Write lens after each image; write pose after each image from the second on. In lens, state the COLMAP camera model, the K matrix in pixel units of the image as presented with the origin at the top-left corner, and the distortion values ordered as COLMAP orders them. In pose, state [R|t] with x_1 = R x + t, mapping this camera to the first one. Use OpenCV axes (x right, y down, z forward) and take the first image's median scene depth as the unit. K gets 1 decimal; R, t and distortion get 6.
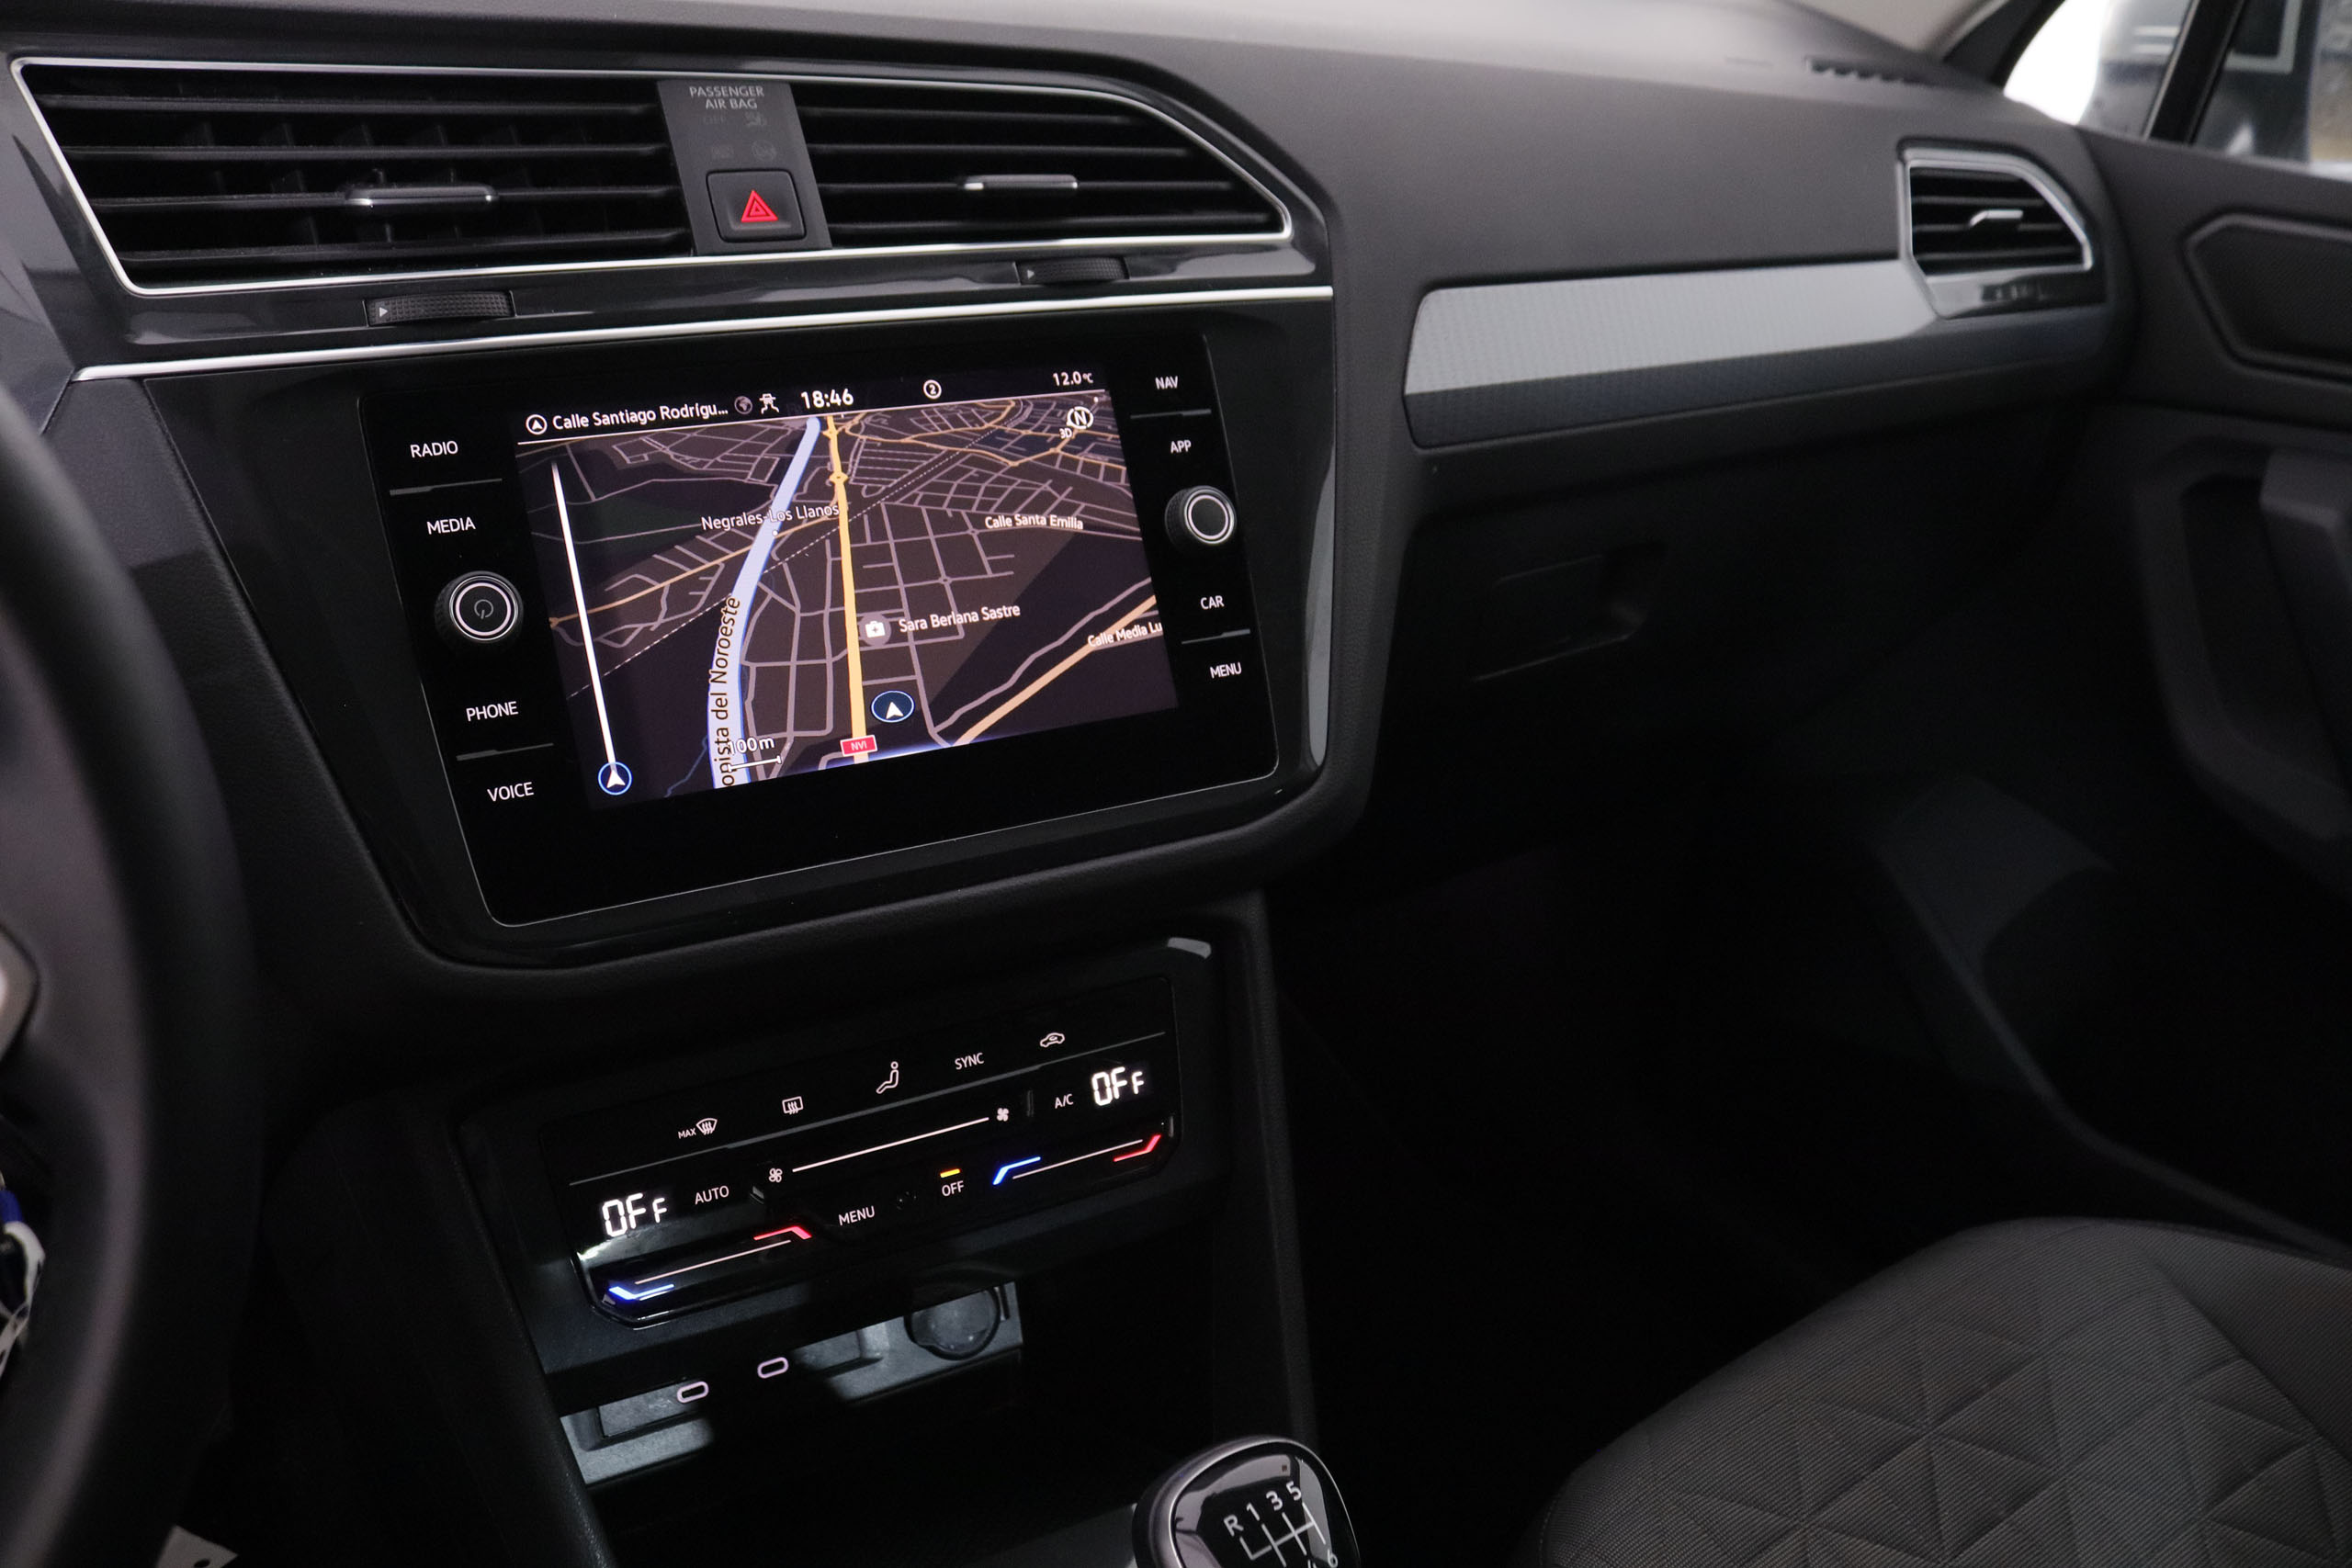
lens RADIAL K [[1899.3, 0, 1148.2], [0, 1899.3, 751.4], [0, 0, 1]] dist [-0.143590, 0.072844]
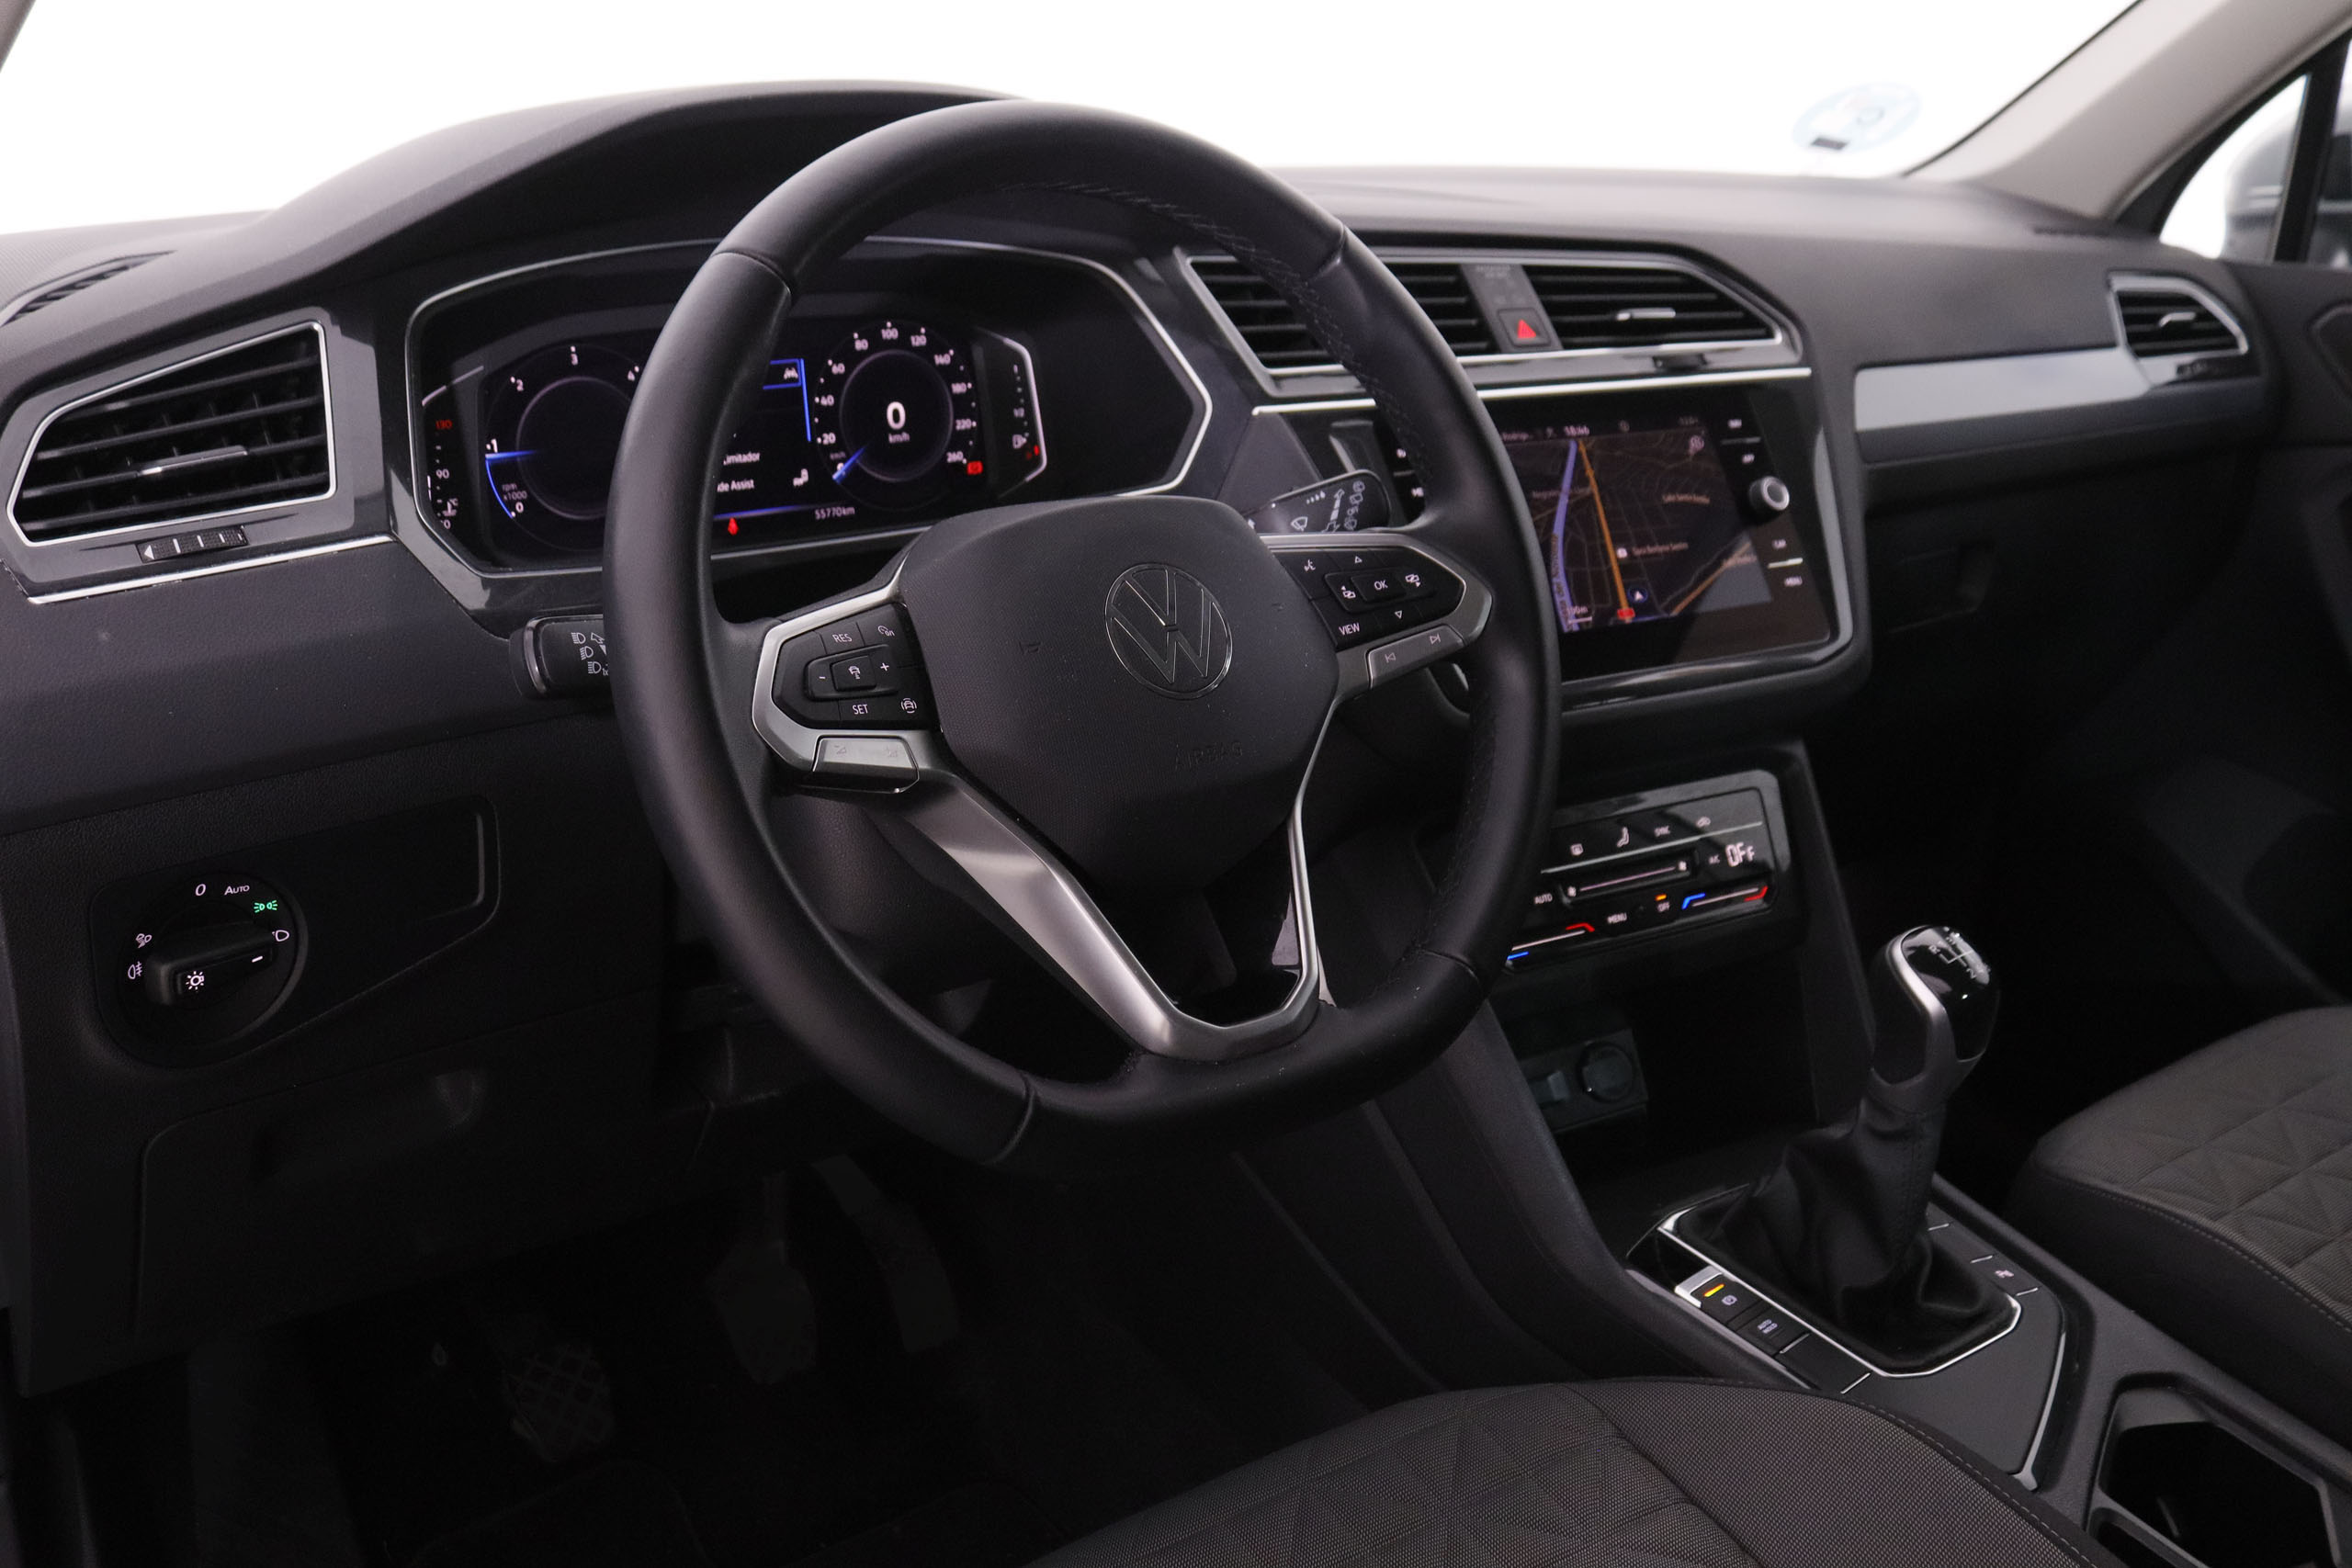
lens RADIAL K [[2266.5, 0, 1177.6], [0, 2266.5, 702.4], [0, 0, 1]] dist [-0.091822, 0.000000]
pose [[0.996982, -0.074627, 0.021381, -0.561772], [0.077327, 0.978980, -0.188728, 0.401972], [-0.006847, 0.189812, 0.981797, -0.959569]]
